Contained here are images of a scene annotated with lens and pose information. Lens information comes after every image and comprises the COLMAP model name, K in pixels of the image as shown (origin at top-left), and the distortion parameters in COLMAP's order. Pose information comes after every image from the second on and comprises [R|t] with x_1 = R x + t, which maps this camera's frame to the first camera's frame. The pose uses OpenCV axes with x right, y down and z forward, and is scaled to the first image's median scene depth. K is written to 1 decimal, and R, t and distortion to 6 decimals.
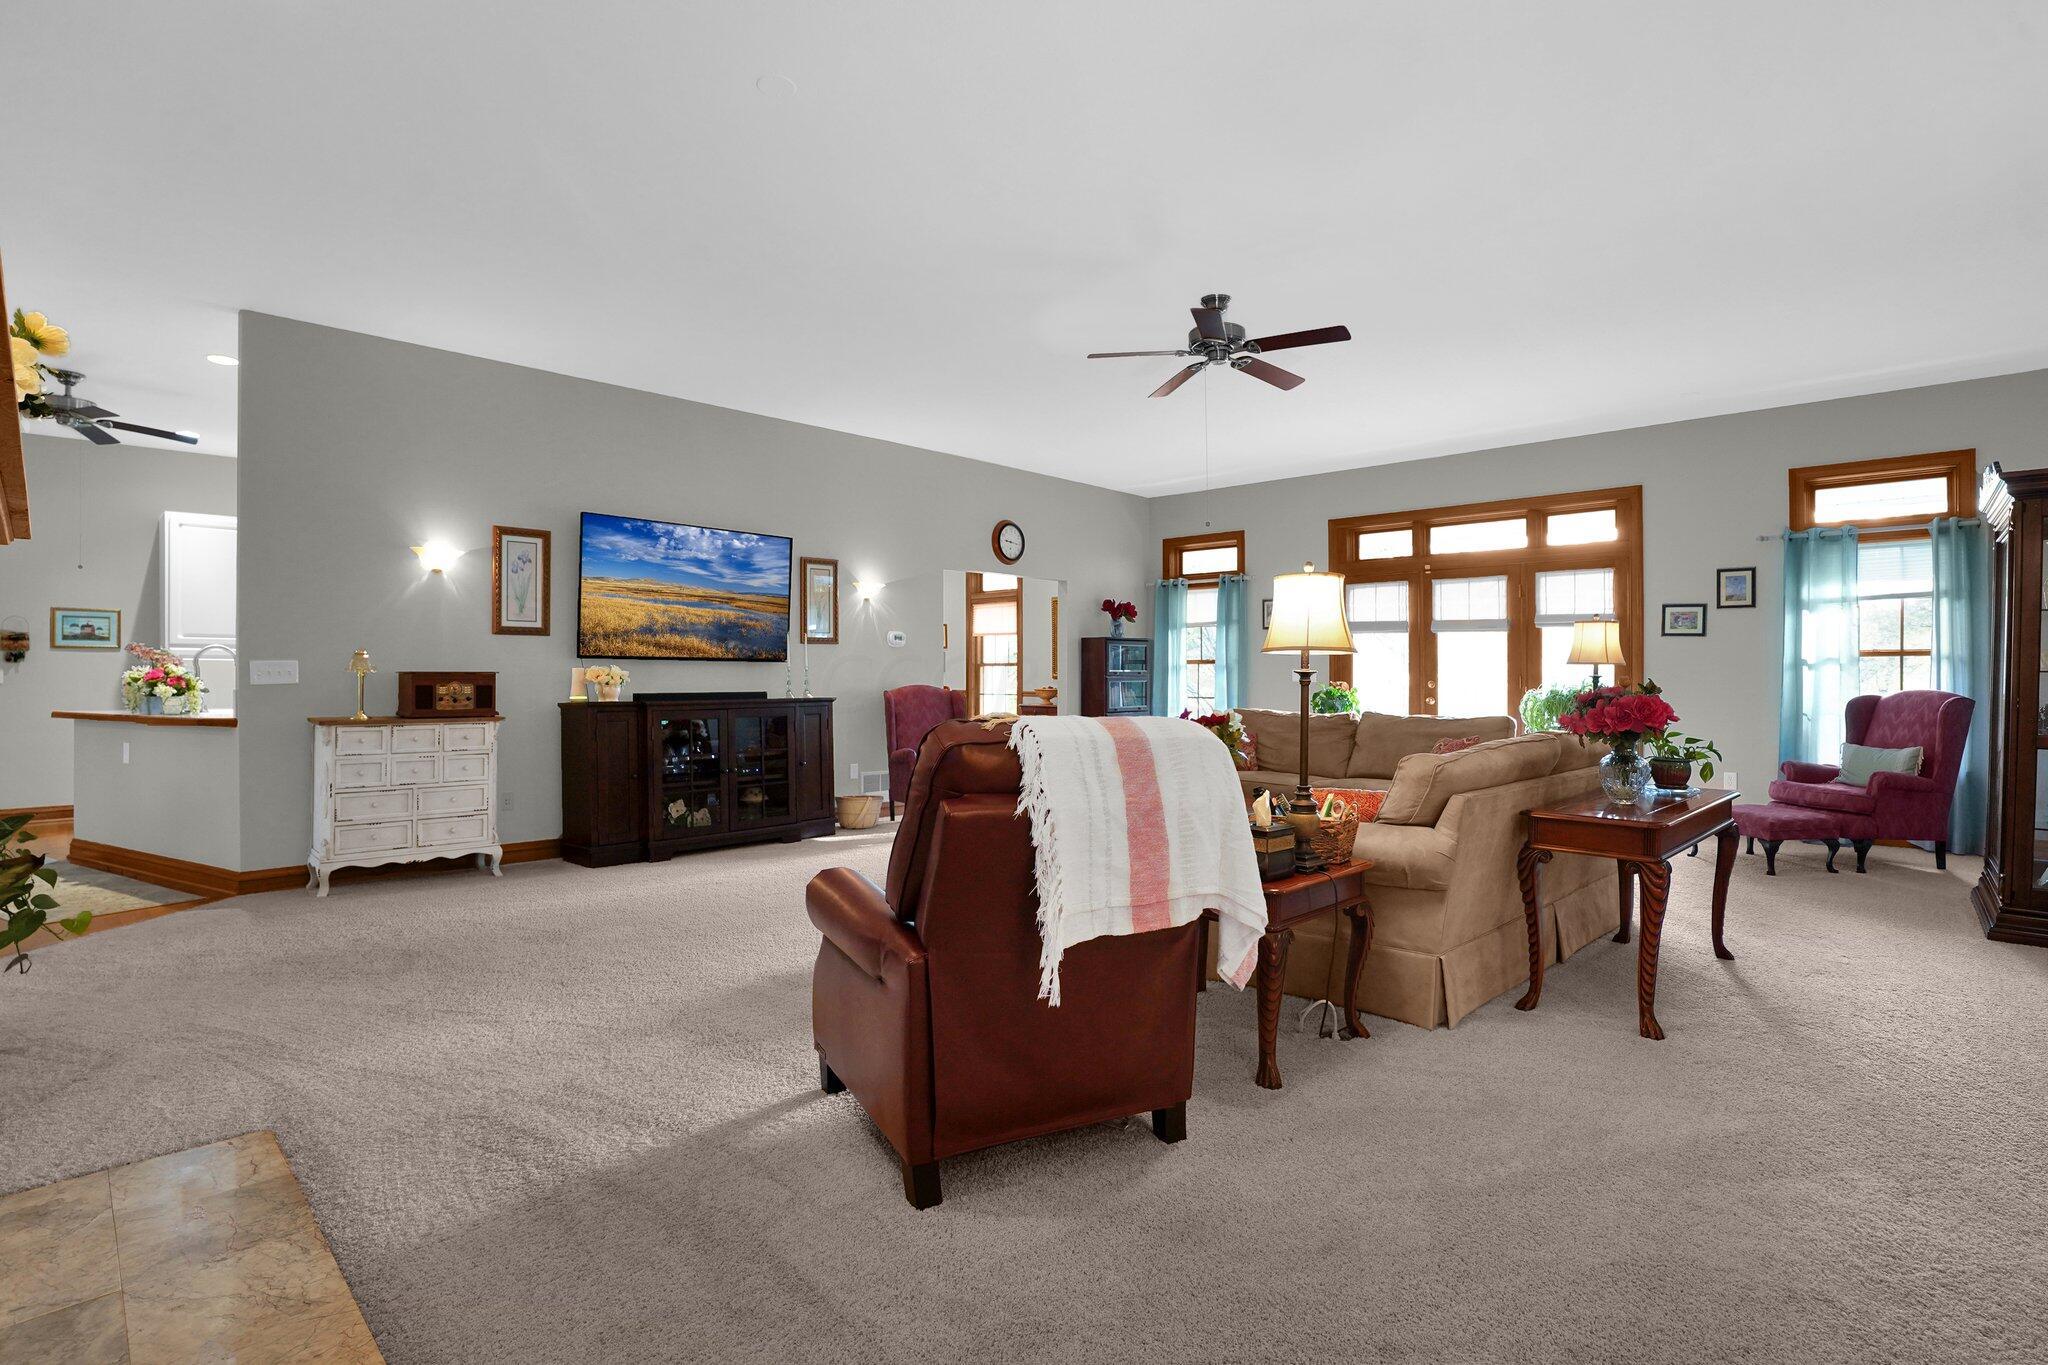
lens RADIAL K [[985.1, 0, 1028.2], [0, 985.1, 675.1], [0, 0, 1]] dist [-0.041813, 0.013629]
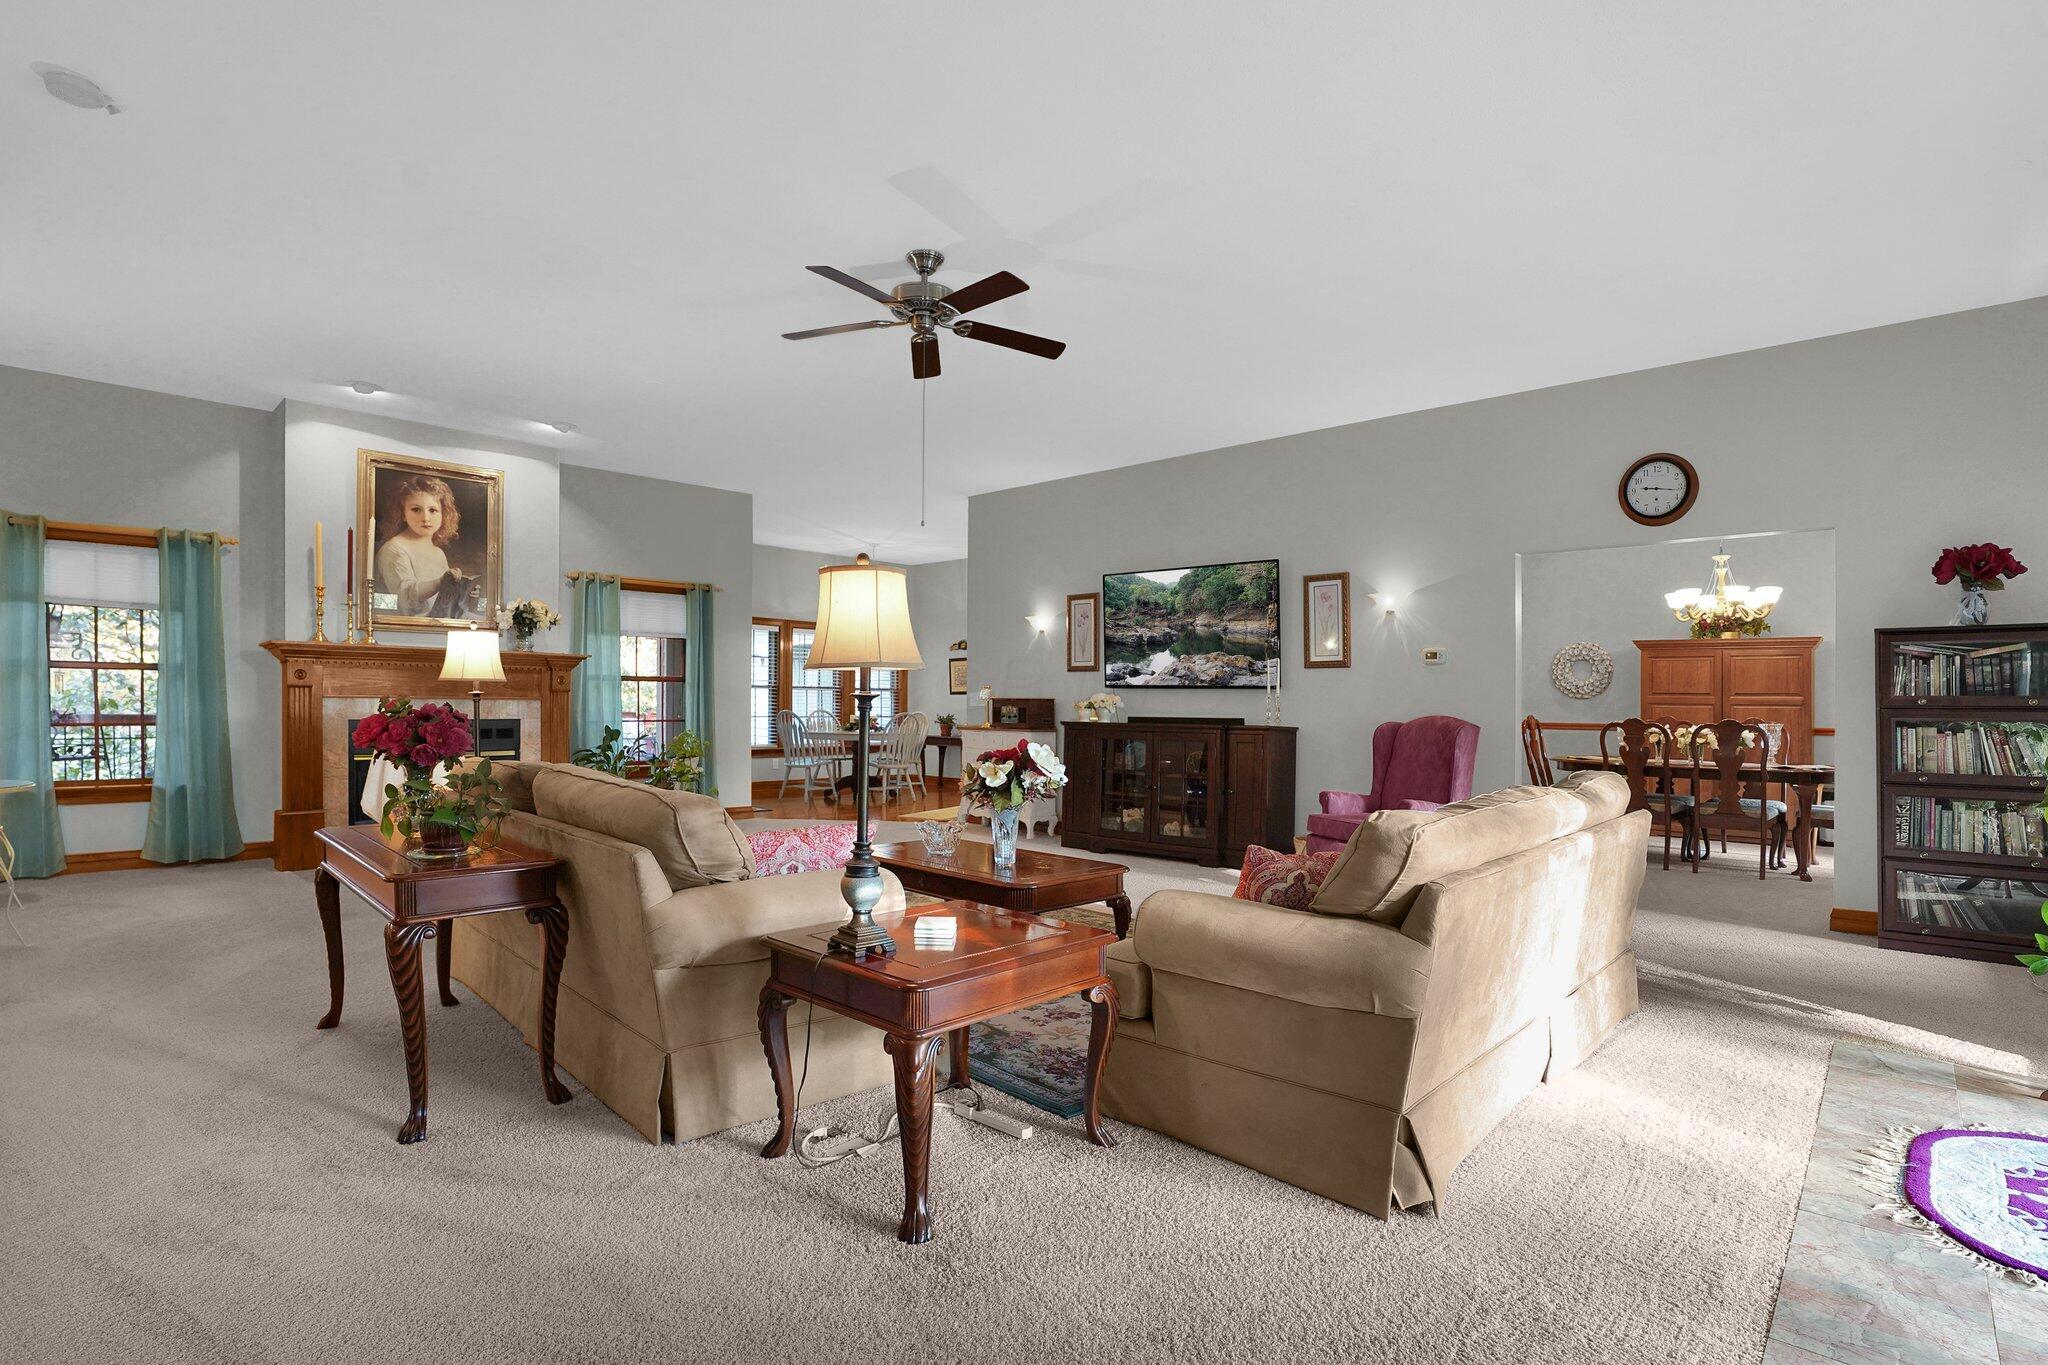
lens RADIAL K [[985.1, 0, 1029.6], [0, 985.1, 696.4], [0, 0, 1]] dist [-0.041813, 0.013629]
pose [[0.043489, -0.004158, -0.999045, 0.755411], [-0.005961, 0.999972, -0.004421, 0.000233], [0.999036, 0.006148, 0.043463, 0.761607]]
